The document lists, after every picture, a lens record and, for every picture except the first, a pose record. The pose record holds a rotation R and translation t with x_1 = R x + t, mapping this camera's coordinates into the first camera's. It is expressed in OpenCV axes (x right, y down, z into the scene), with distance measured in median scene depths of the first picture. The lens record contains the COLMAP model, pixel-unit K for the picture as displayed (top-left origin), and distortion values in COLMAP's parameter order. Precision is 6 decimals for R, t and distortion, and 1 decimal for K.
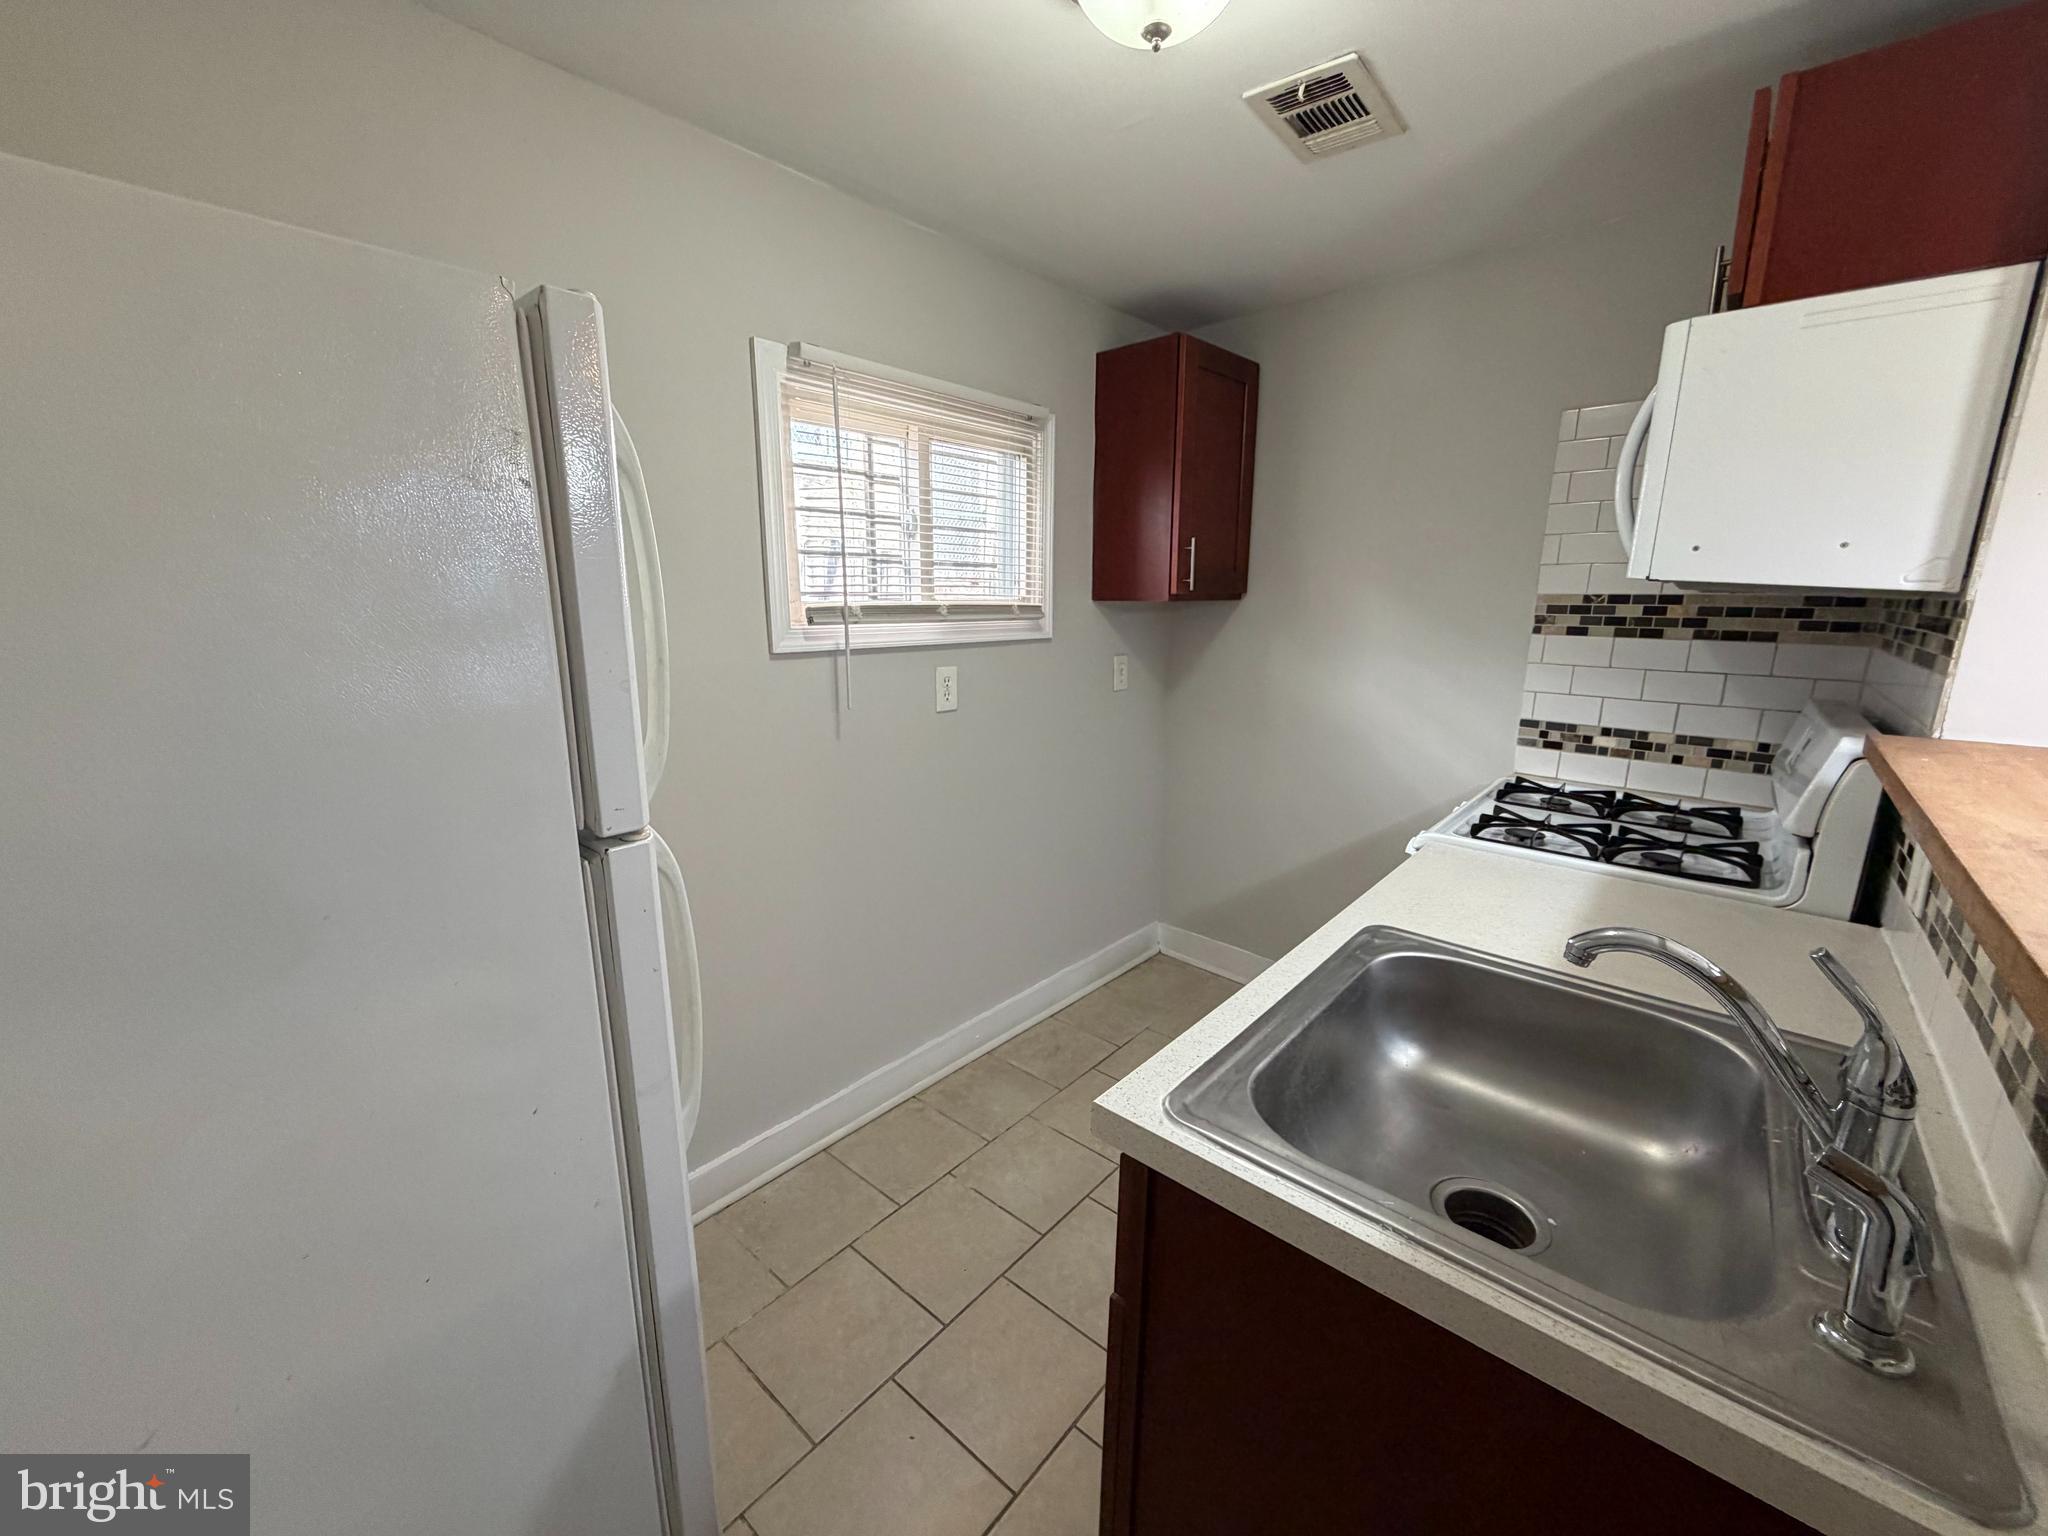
lens RADIAL K [[818.1, 0, 1014.7], [0, 818.1, 765.4], [0, 0, 1]] dist [0.001430, -0.000189]
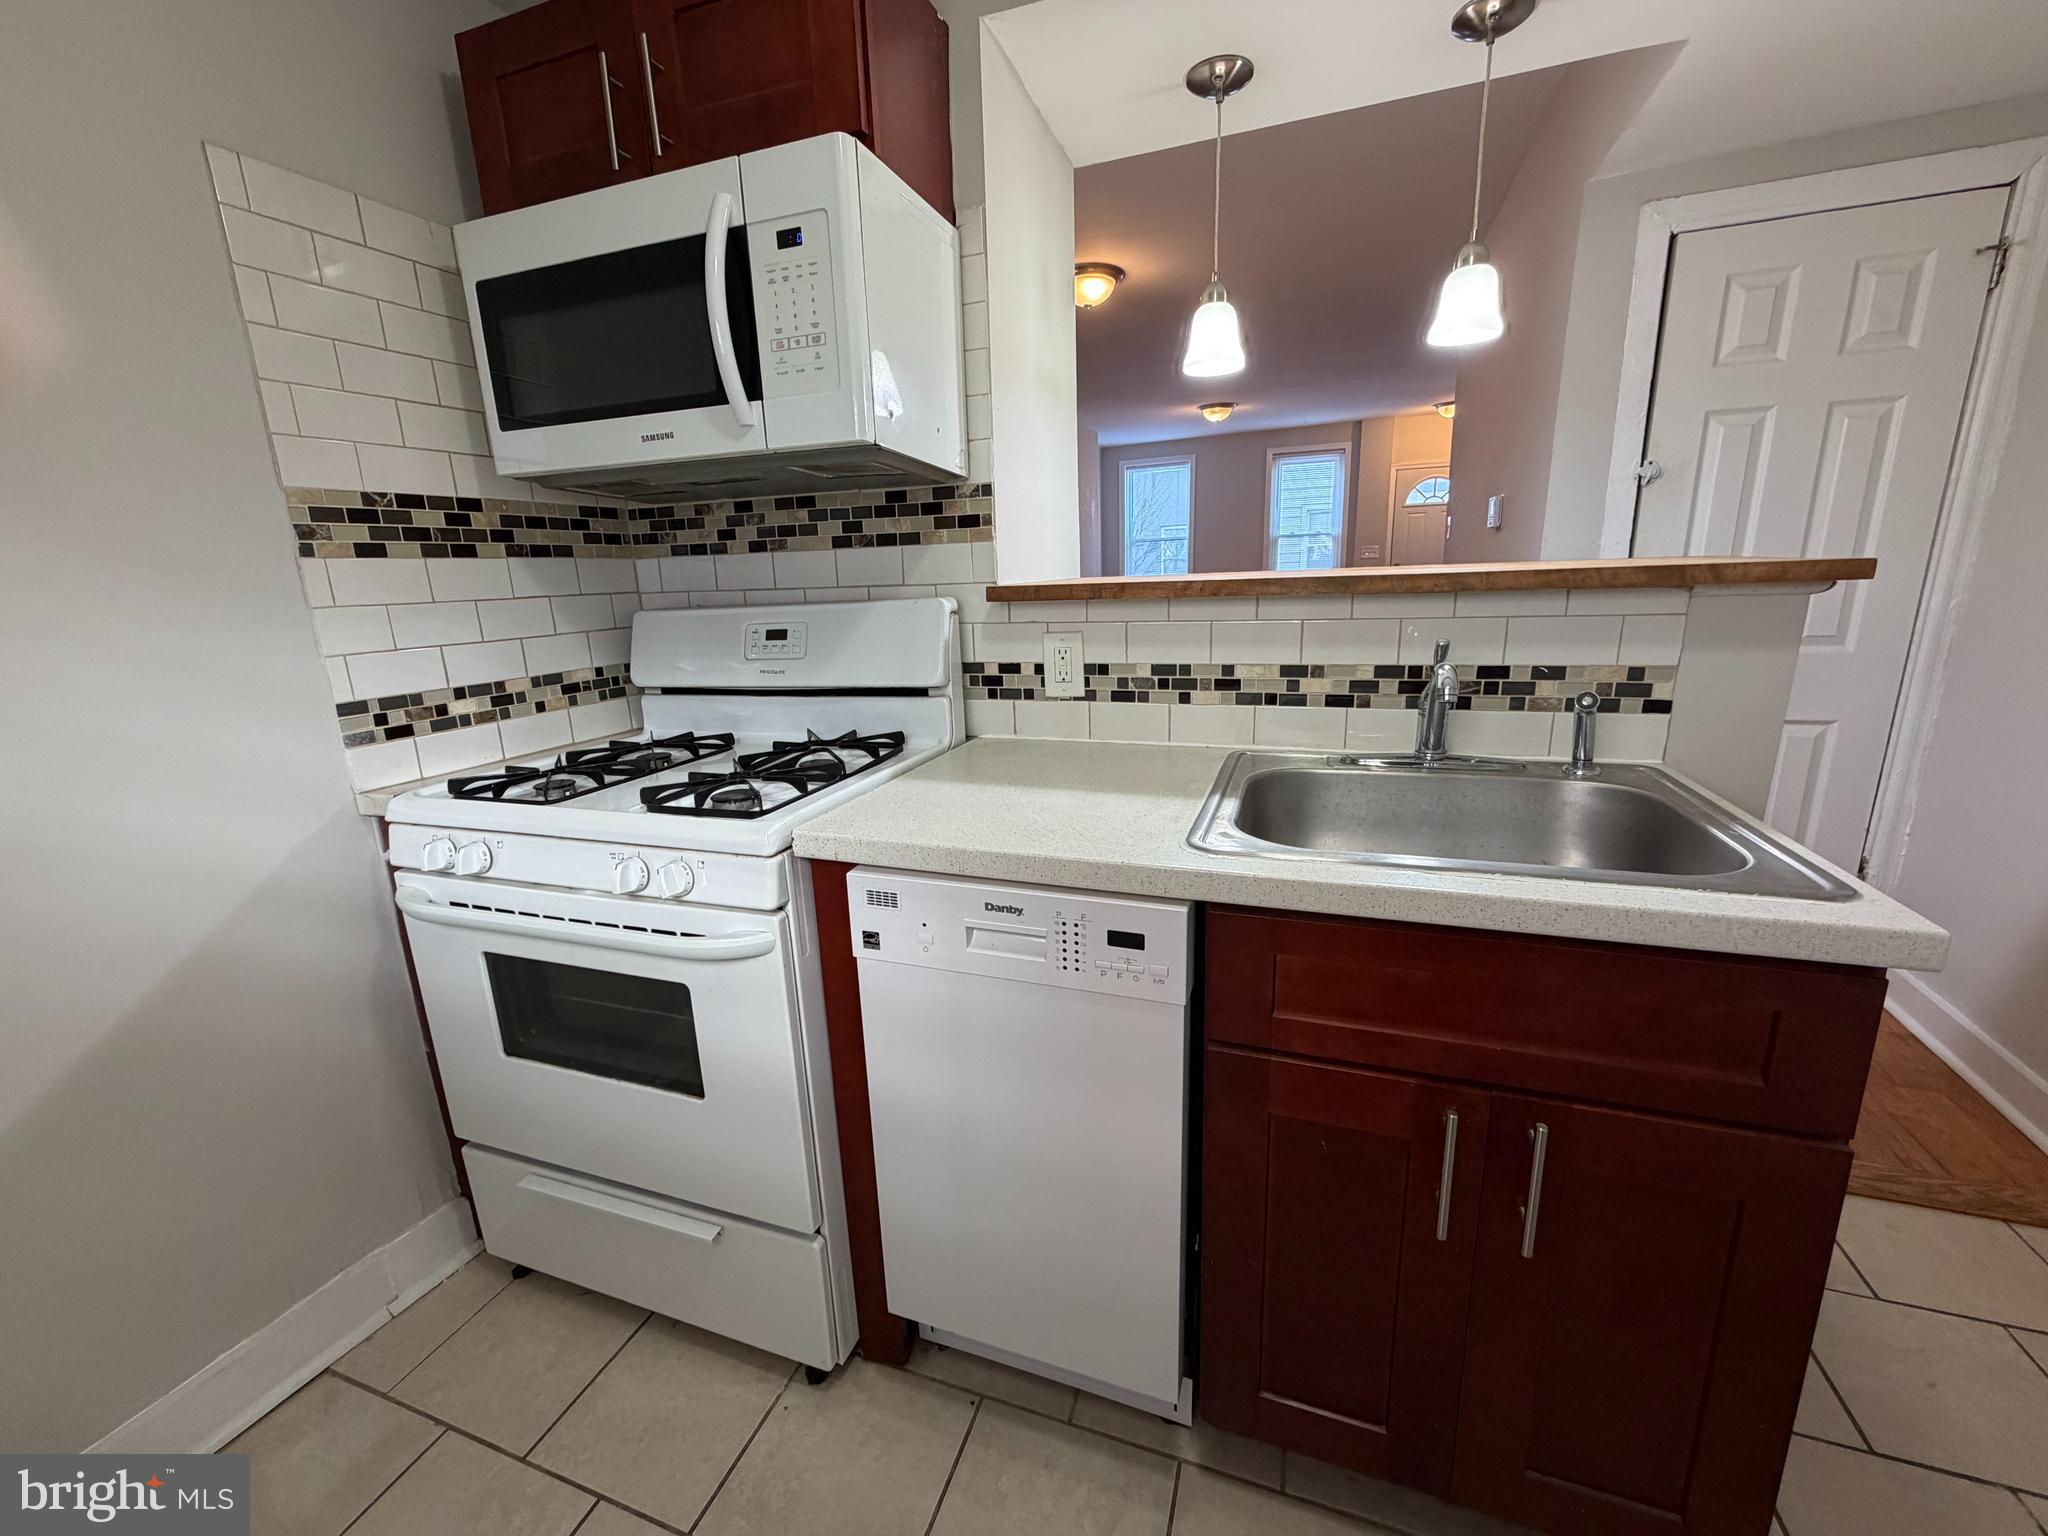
lens RADIAL K [[818.1, 0, 1019.6], [0, 818.1, 767.5], [0, 0, 1]] dist [0.001430, -0.000189]
pose [[-0.364609, -0.213890, 0.906262, -0.139416], [0.226545, 0.923641, 0.309135, -0.112450], [-0.903182, 0.318023, -0.288312, 0.969865]]
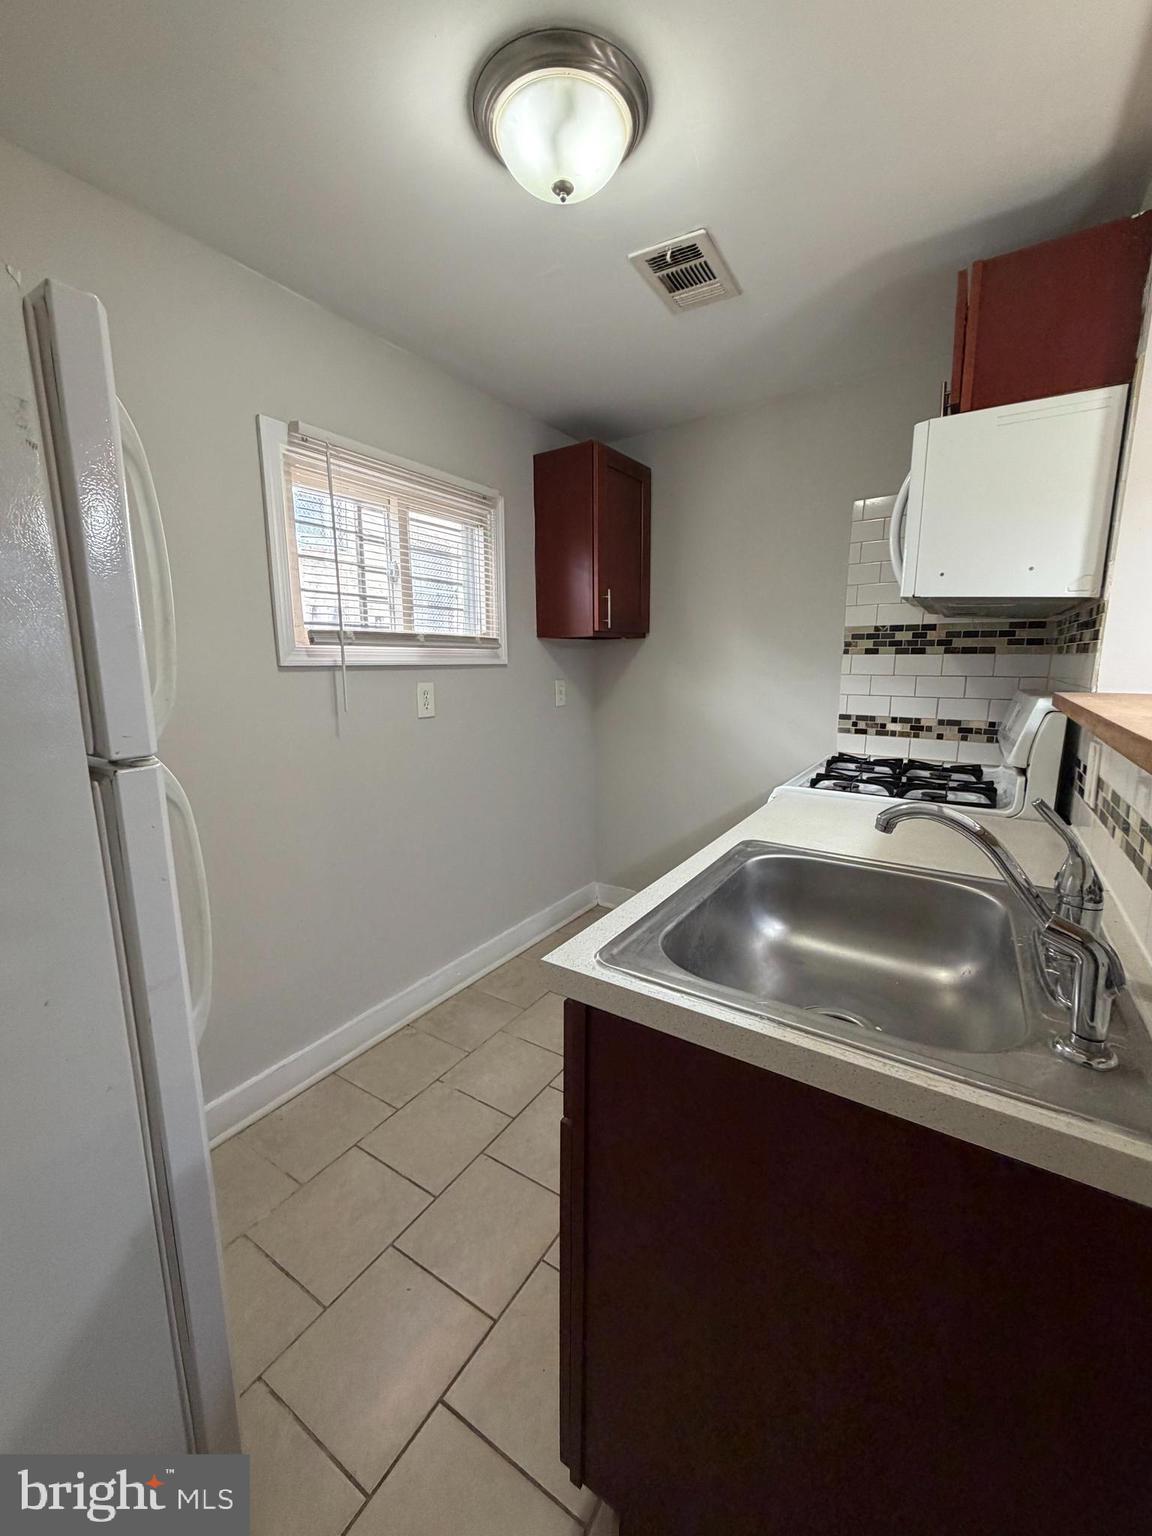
lens RADIAL K [[613.6, 0, 577.6], [0, 613.6, 759.3], [0, 0, 1]] dist [0.001430, -0.000189]
pose [[0.988576, -0.031522, 0.147389, 0.010340], [0.038344, 0.998310, -0.043673, 0.066735], [-0.145763, 0.048826, 0.988114, 0.018358]]
